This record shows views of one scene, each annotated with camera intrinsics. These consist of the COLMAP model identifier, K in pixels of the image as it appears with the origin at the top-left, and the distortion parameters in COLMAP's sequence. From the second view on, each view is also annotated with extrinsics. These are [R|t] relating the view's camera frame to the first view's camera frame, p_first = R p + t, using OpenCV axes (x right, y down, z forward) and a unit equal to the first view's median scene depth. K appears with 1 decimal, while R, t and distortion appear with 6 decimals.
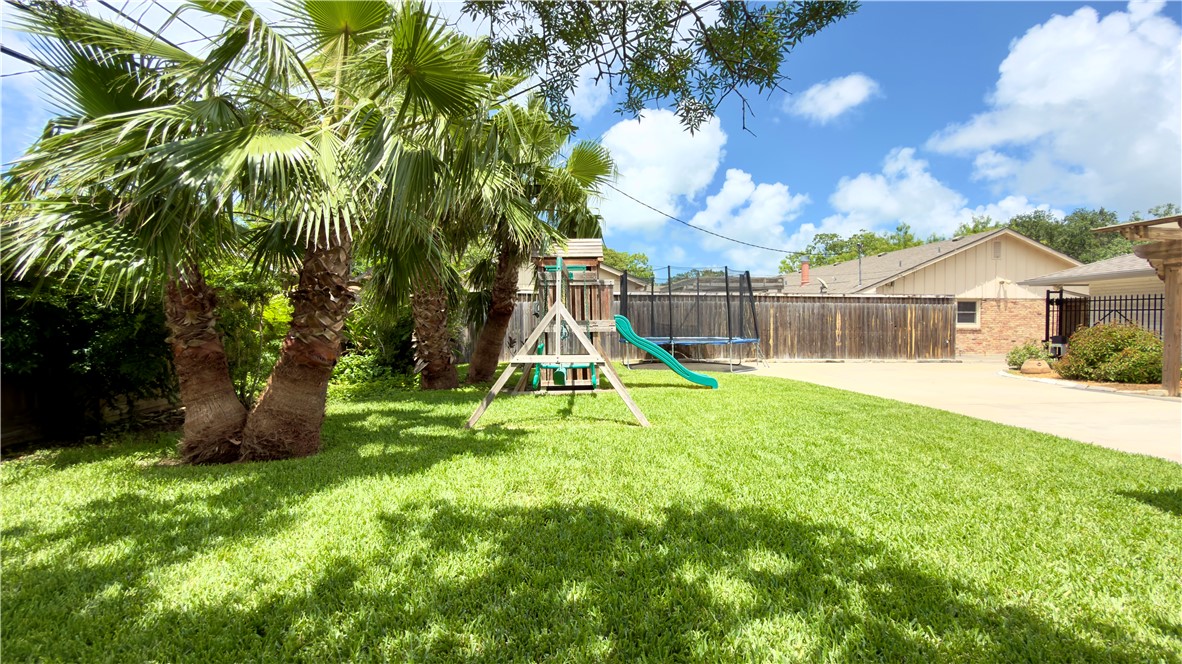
lens RADIAL K [[536.8, 0, 591.3], [0, 536.8, 338.3], [0, 0, 1]] dist [0.003564, 0.000191]
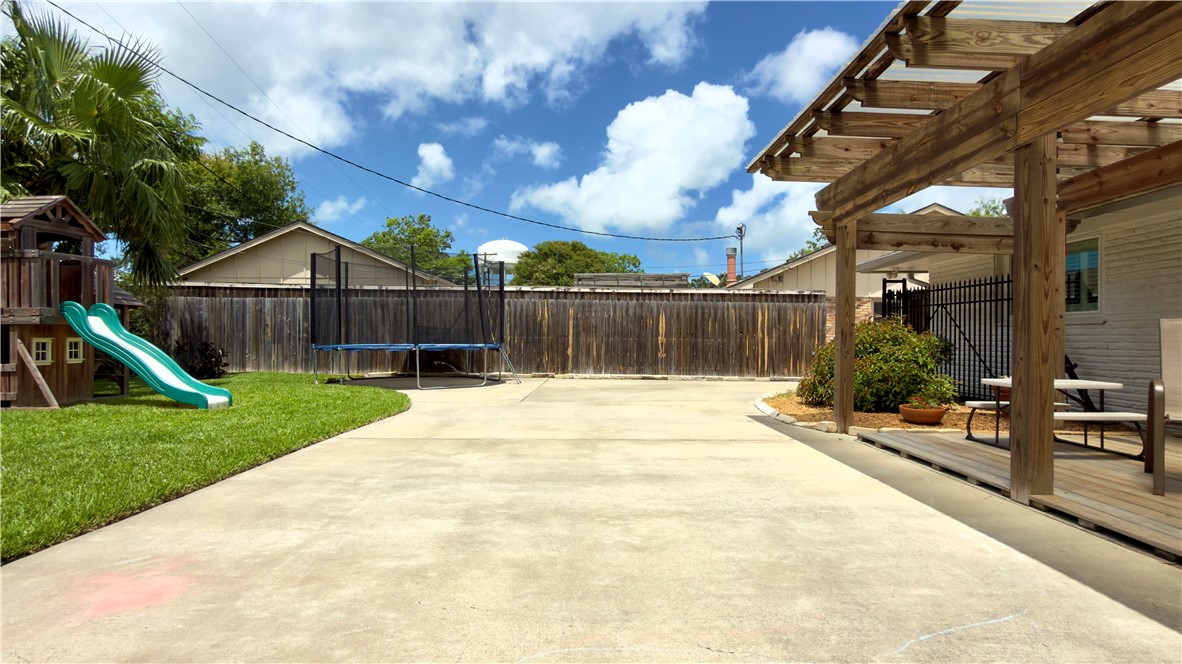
lens RADIAL K [[602.1, 0, 591.2], [0, 602.1, 333.4], [0, 0, 1]] dist [-0.001927, 0.001253]
pose [[0.995268, 0.005582, -0.097004, 0.442253], [-0.009173, 0.999287, -0.036616, 0.011869], [0.096730, 0.037333, 0.994610, 0.149377]]
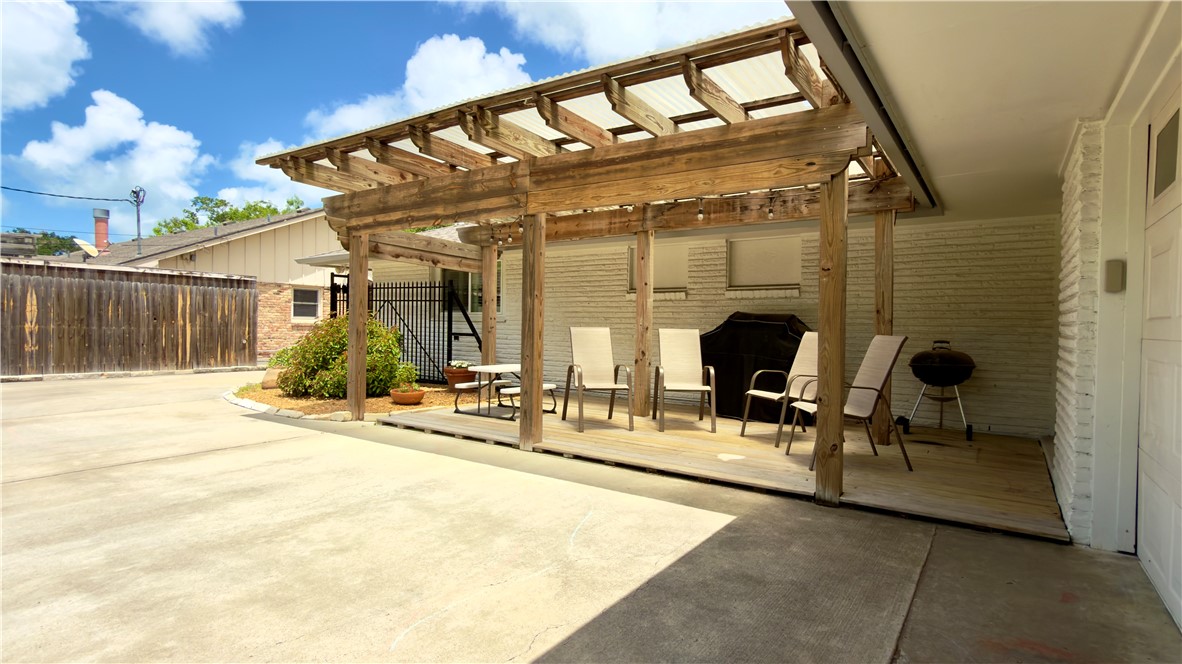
lens RADIAL K [[602.1, 0, 593.8], [0, 602.1, 333.3], [0, 0, 1]] dist [-0.001927, 0.001253]
pose [[0.638564, -0.002338, 0.769565, 0.350450], [0.007039, 0.999971, -0.002802, 0.000878], [-0.769537, 0.007206, 0.638562, 0.142960]]
